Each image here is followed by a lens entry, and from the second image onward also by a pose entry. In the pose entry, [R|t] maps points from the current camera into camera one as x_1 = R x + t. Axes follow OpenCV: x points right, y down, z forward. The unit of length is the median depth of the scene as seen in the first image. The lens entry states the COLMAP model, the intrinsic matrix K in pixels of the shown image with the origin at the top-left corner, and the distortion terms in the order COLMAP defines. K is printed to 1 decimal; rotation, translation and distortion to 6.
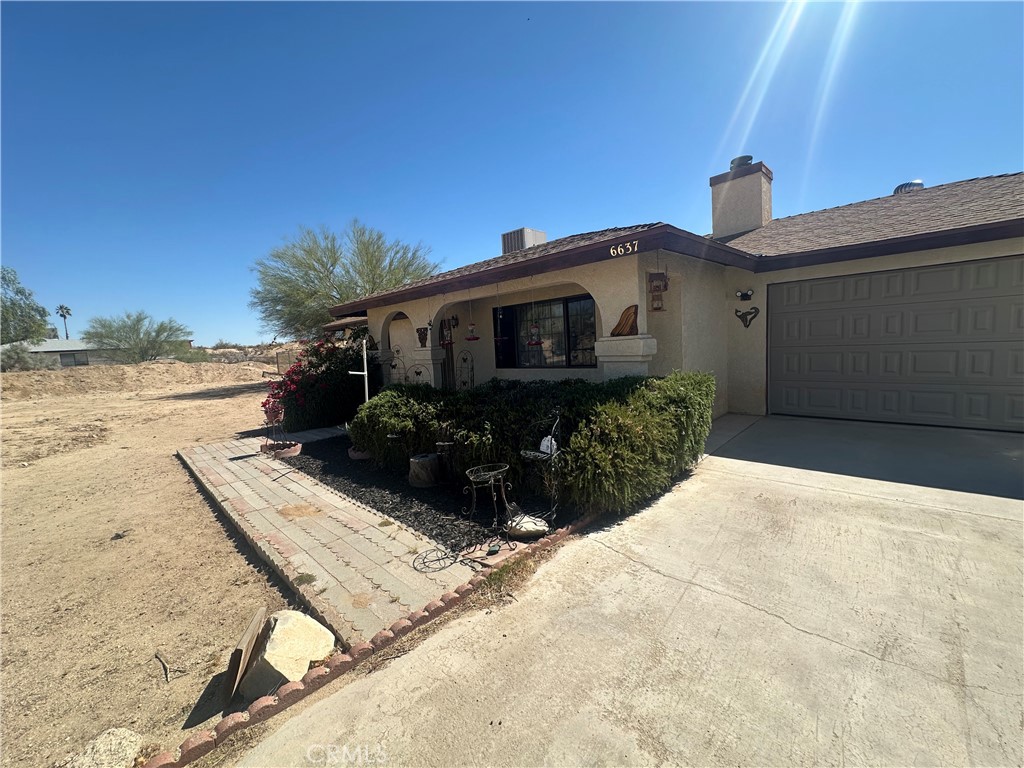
lens RADIAL K [[410.4, 0, 511.4], [0, 410.4, 388.4], [0, 0, 1]] dist [-0.002852, -0.000259]
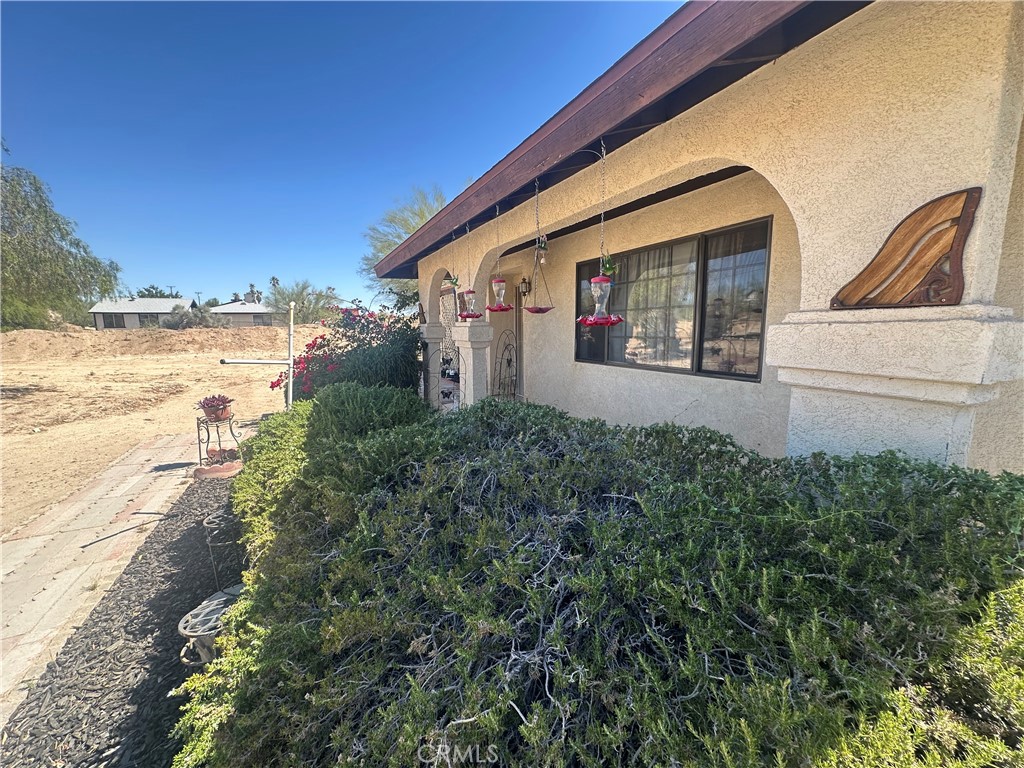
lens RADIAL K [[410.4, 0, 511.4], [0, 410.4, 388.4], [0, 0, 1]] dist [-0.002852, -0.000259]
pose [[0.946715, 0.095766, -0.307506, 0.067741], [-0.079718, 0.994737, 0.064363, -0.039981], [0.312052, -0.036419, 0.949367, 0.371676]]
